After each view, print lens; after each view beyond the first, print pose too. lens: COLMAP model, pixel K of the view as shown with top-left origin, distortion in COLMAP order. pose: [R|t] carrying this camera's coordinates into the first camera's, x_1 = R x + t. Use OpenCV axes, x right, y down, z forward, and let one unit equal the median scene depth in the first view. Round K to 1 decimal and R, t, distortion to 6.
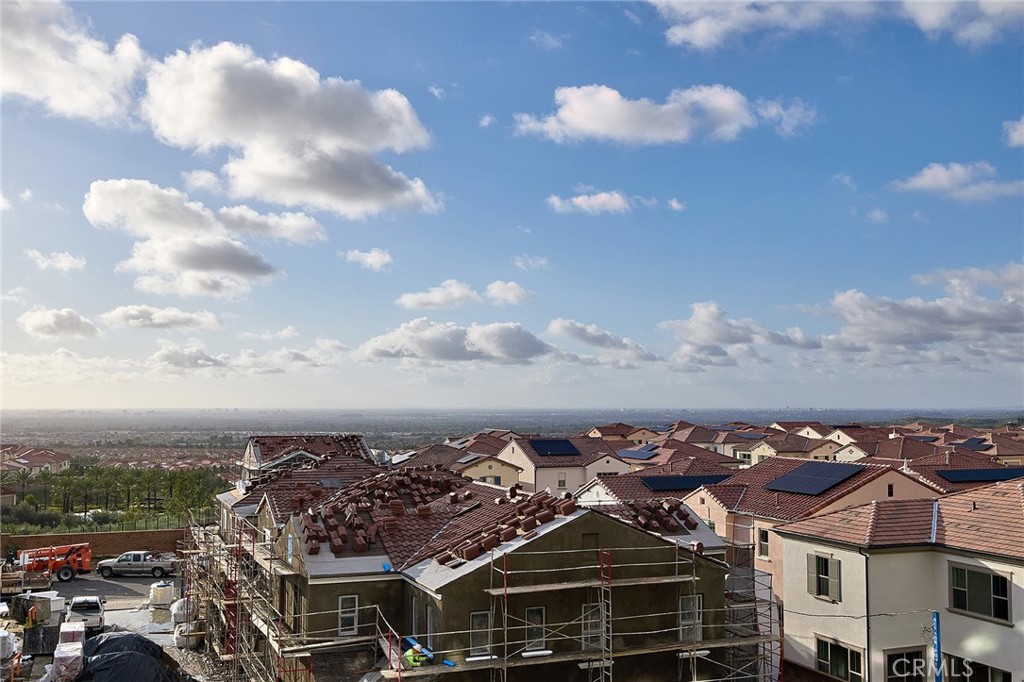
lens RADIAL K [[1045.7, 0, 512.0], [0, 1045.7, 341.0], [0, 0, 1]] dist [-0.006843, -0.002031]
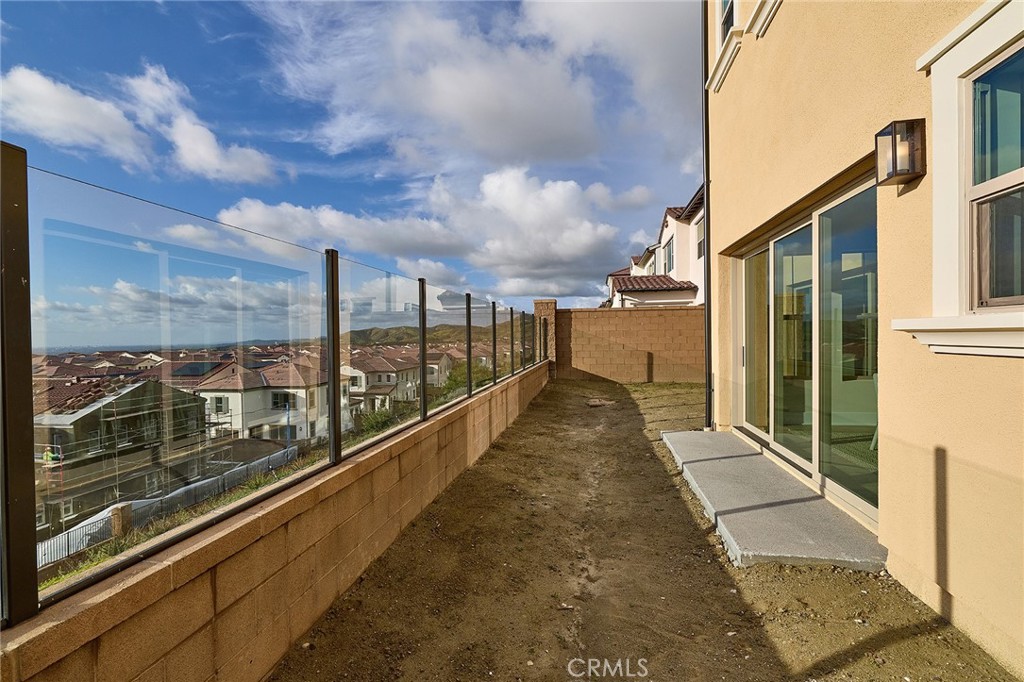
lens RADIAL K [[441.9, 0, 514.4], [0, 441.9, 327.7], [0, 0, 1]] dist [-0.011709, 0.000631]
pose [[0.503175, 0.005685, 0.864166, -0.271967], [-0.033399, 0.999359, 0.012873, 0.002727], [-0.863539, -0.035339, 0.503043, -0.146449]]
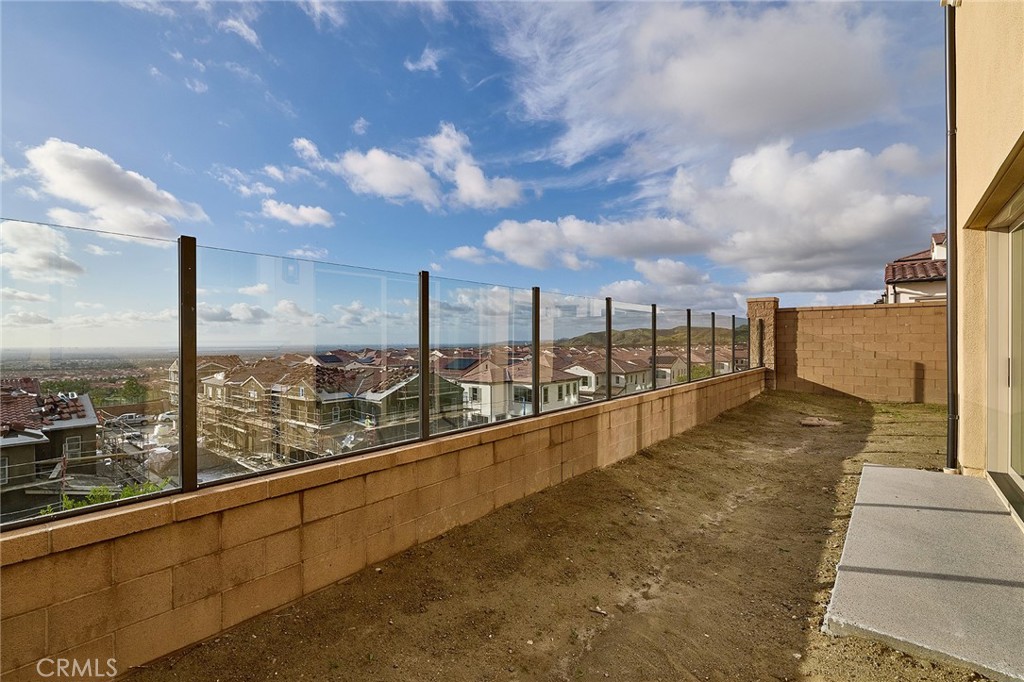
lens RADIAL K [[445.5, 0, 512.0], [0, 445.5, 341.0], [0, 0, 1]] dist [-0.014587, -0.000629]
pose [[0.870443, -0.007044, 0.492219, -0.252907], [-0.021627, 0.998385, 0.052533, 0.001490], [-0.491794, -0.056372, 0.868885, -0.172700]]
